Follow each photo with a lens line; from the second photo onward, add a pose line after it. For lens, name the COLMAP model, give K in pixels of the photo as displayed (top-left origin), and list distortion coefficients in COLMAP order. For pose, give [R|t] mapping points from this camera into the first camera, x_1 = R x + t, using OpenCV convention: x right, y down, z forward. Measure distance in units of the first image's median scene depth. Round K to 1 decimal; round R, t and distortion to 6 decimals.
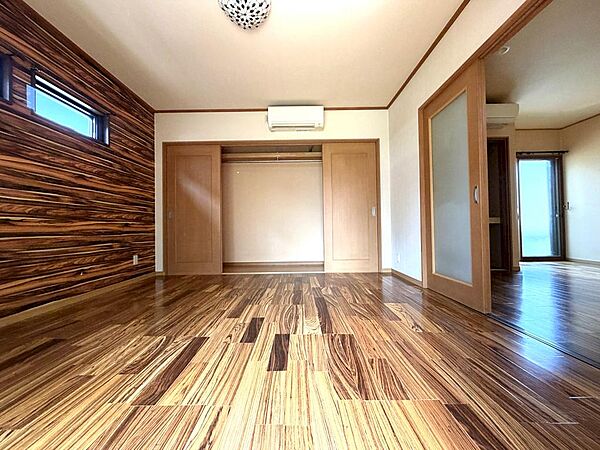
lens RADIAL K [[239.1, 0, 302.0], [0, 239.1, 223.9], [0, 0, 1]] dist [0.000558, -0.000113]
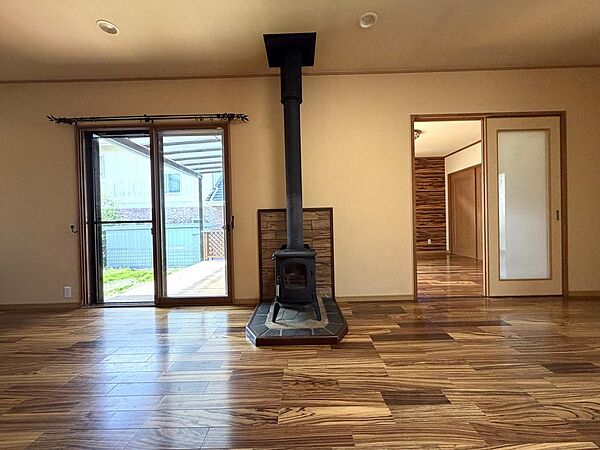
lens RADIAL K [[239.2, 0, 300.0], [0, 239.2, 225.0], [0, 0, 1]] dist [-0.000734, -0.000041]
pose [[-0.009293, 0.022665, -0.999700, 1.873634], [0.045313, 0.998726, 0.022222, -0.117475], [0.998930, -0.045093, -0.010309, -0.071214]]
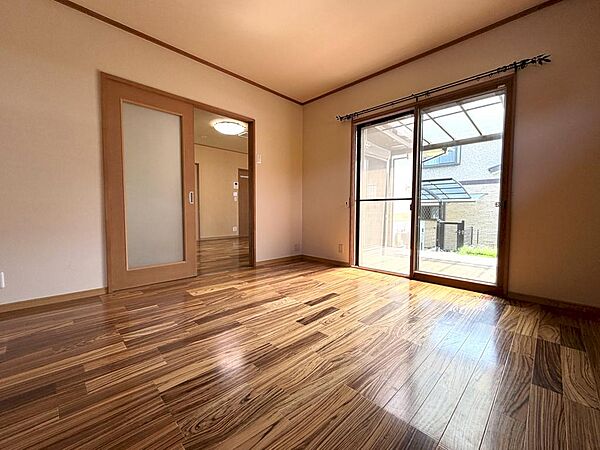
lens RADIAL K [[254.1, 0, 293.4], [0, 254.1, 223.5], [0, 0, 1]] dist [-0.000436, -0.000045]
pose [[-0.688217, -0.023261, 0.725131, -0.719011], [-0.009185, 0.999685, 0.023350, -0.004973], [-0.725446, 0.009410, -0.688214, 1.417739]]
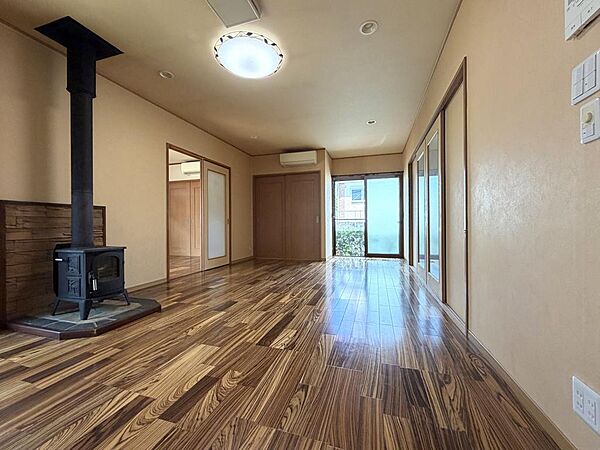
lens RADIAL K [[251.0, 0, 297.3], [0, 251.0, 224.3], [0, 0, 1]] dist [0.000417, 0.000384]
pose [[0.951697, 0.009027, -0.306906, 2.005810], [-0.002125, 0.999737, 0.022816, -0.111043], [0.307031, -0.021062, 0.951466, -0.826418]]
